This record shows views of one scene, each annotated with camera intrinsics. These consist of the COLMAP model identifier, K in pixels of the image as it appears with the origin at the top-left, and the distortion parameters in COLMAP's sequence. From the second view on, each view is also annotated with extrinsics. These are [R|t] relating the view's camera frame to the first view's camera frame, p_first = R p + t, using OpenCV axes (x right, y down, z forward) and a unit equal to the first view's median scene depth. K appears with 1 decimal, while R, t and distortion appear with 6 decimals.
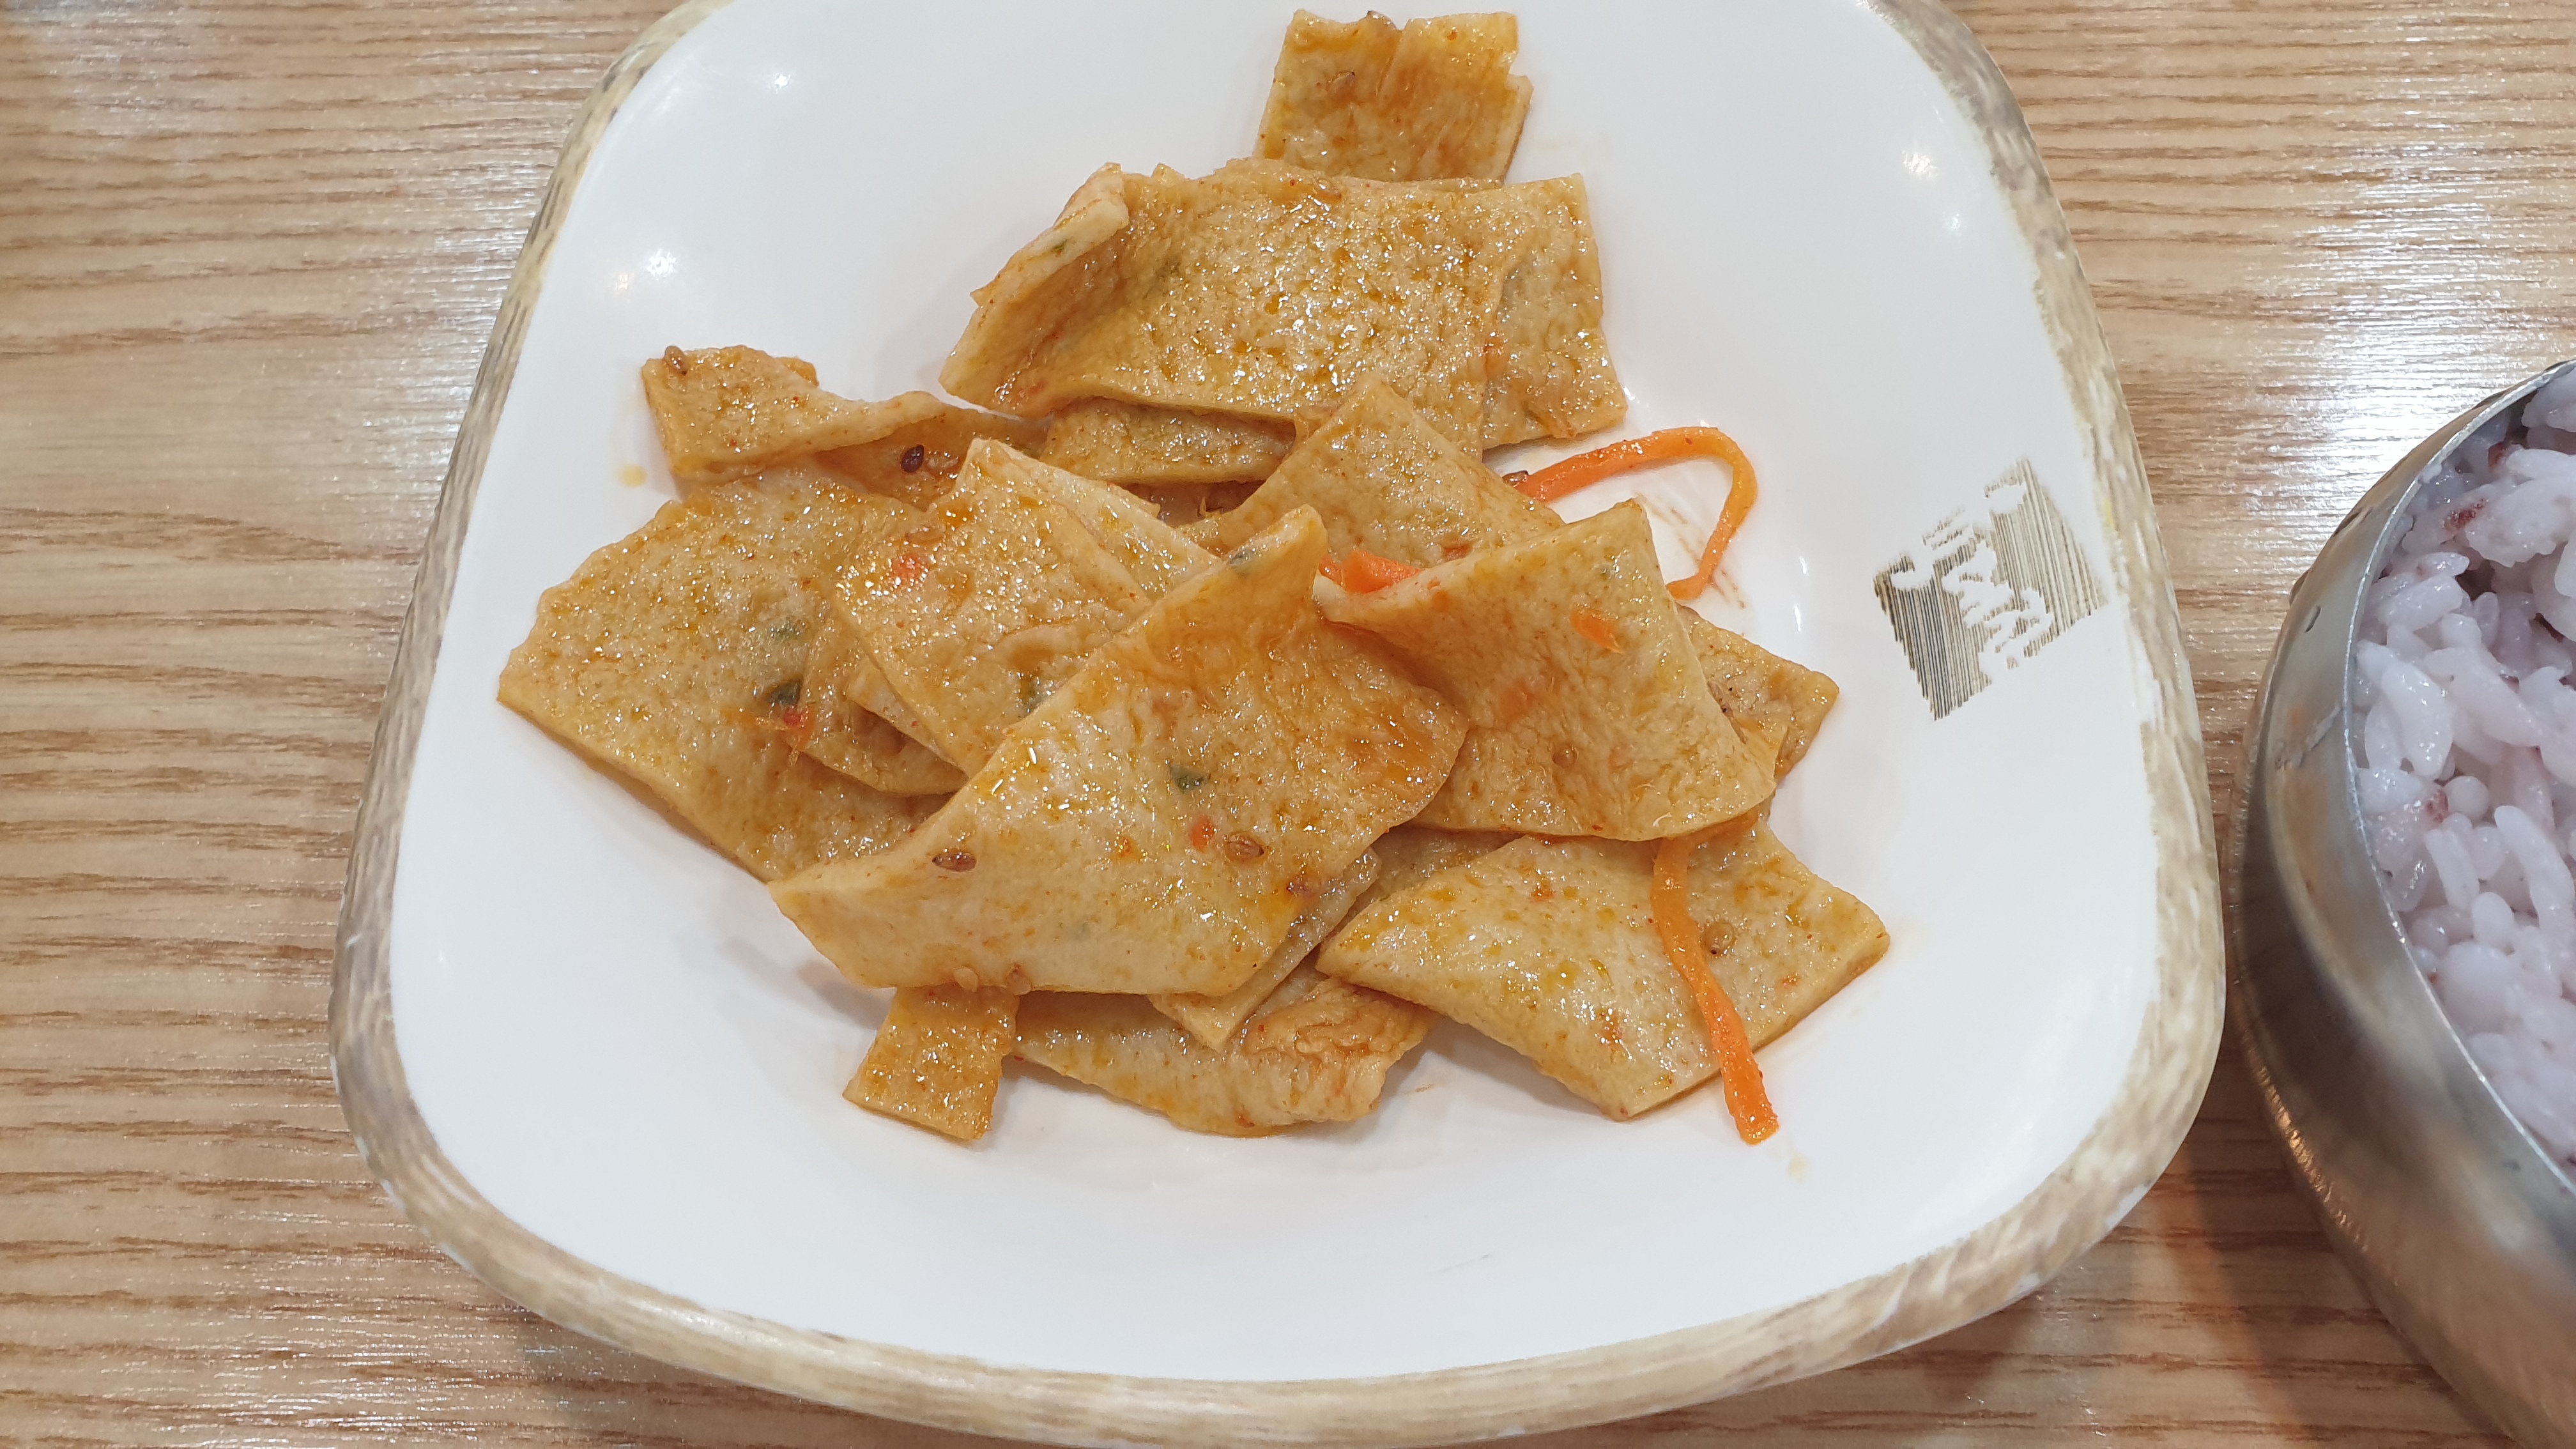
lens RADIAL K [[1866.9, 0, 1288.0], [0, 1866.9, 724.5], [0, 0, 1]] dist [-0.054692, 0.052256]
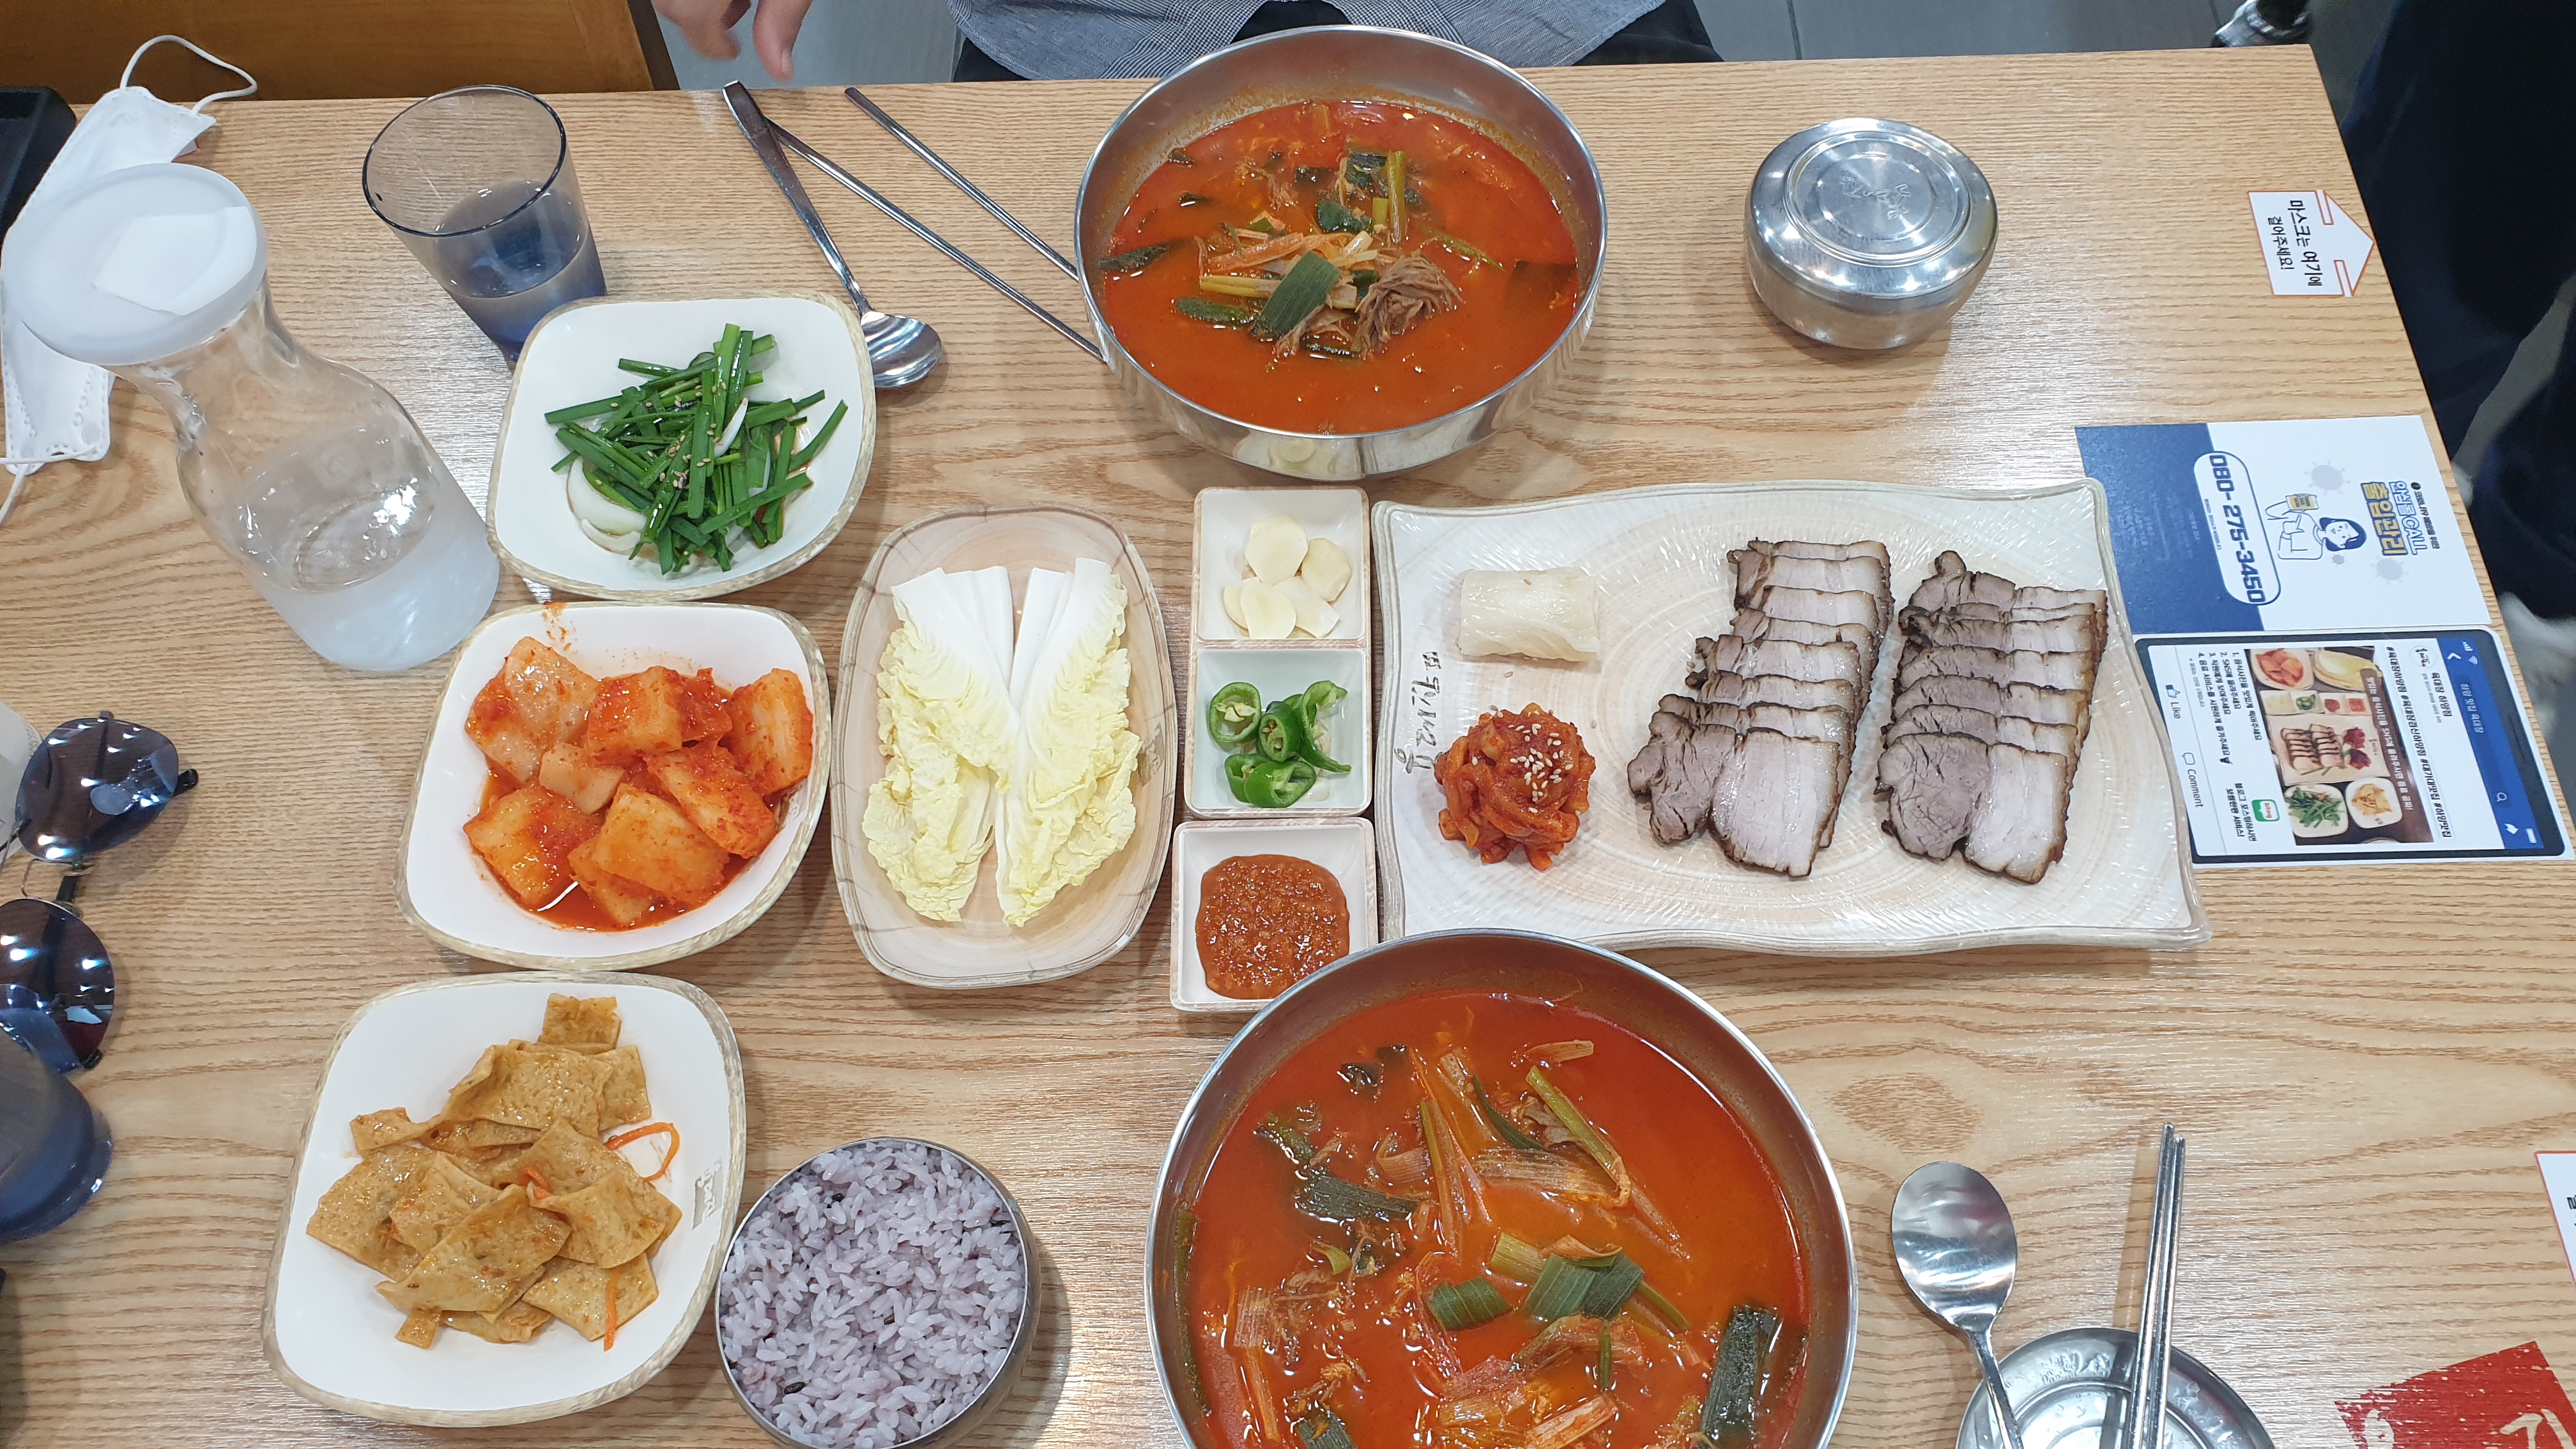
lens RADIAL K [[1866.9, 0, 1288.0], [0, 1866.9, 724.5], [0, 0, 1]] dist [-0.054692, 0.052256]
pose [[0.999828, -0.007341, 0.017006, 1.369805], [0.006960, 0.999727, 0.022314, -1.006423], [-0.017165, -0.022192, 0.999606, -2.499379]]
